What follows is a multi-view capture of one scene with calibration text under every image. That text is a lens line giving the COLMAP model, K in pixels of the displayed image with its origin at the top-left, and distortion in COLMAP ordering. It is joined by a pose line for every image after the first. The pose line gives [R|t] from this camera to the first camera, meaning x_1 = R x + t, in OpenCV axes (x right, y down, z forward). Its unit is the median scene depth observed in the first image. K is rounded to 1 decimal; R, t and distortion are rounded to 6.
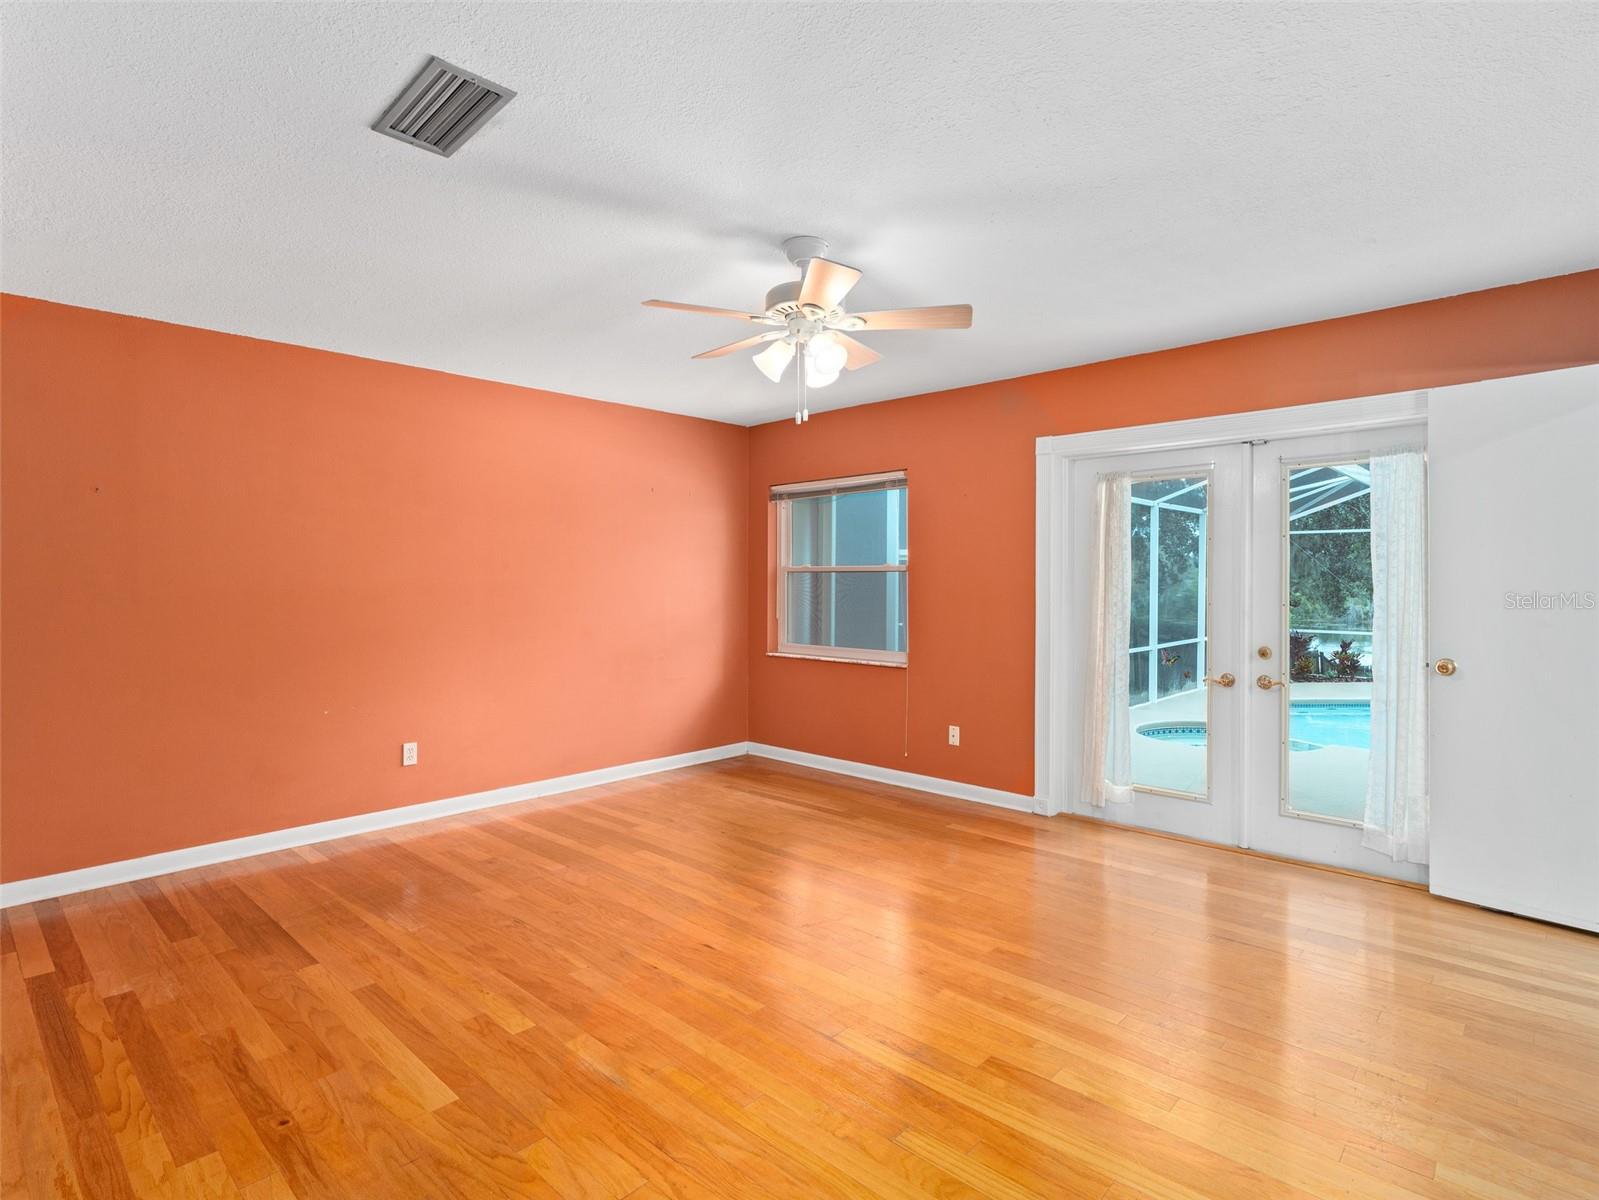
lens RADIAL K [[820.2, 0, 802.5], [0, 820.2, 592.3], [0, 0, 1]] dist [-0.005310, 0.001840]
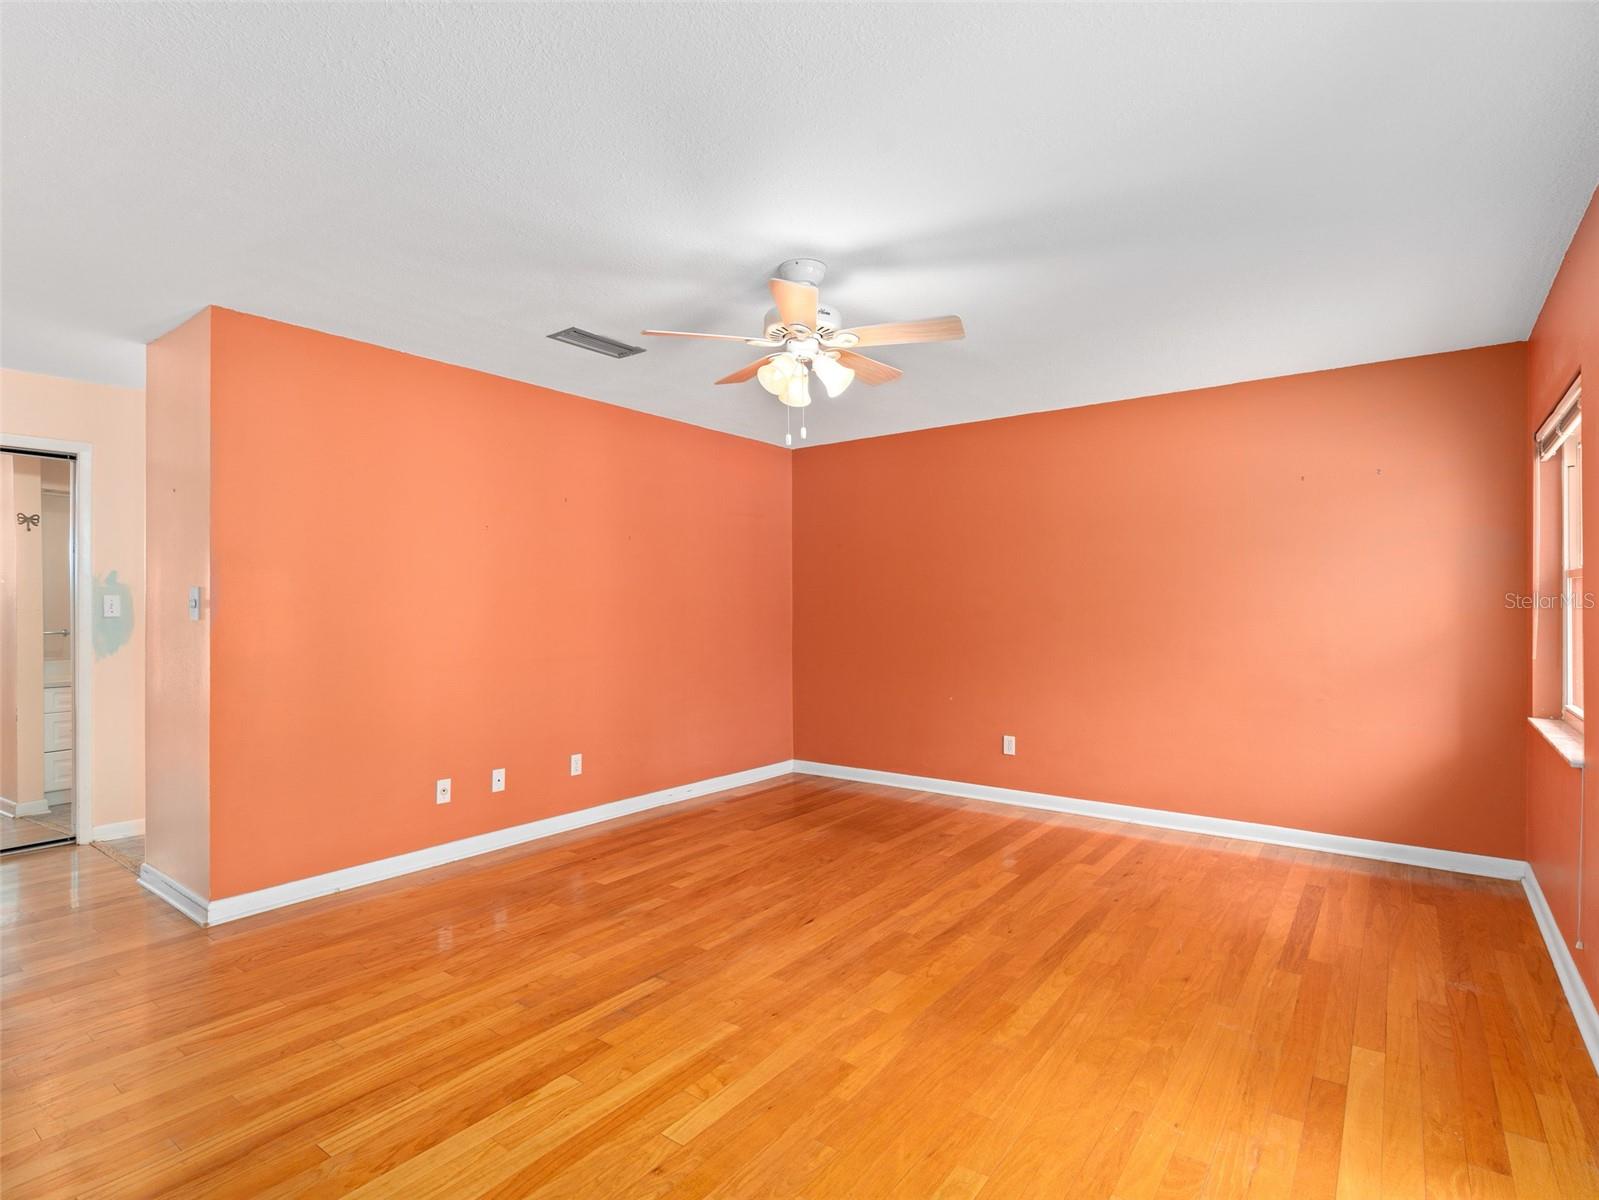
lens RADIAL K [[820.2, 0, 800.7], [0, 820.2, 605.4], [0, 0, 1]] dist [-0.005310, 0.001840]
pose [[0.106250, -0.002067, -0.994337, 1.024195], [-0.009698, 0.999948, -0.003115, 0.004343], [0.994292, 0.009974, 0.106224, 0.887497]]
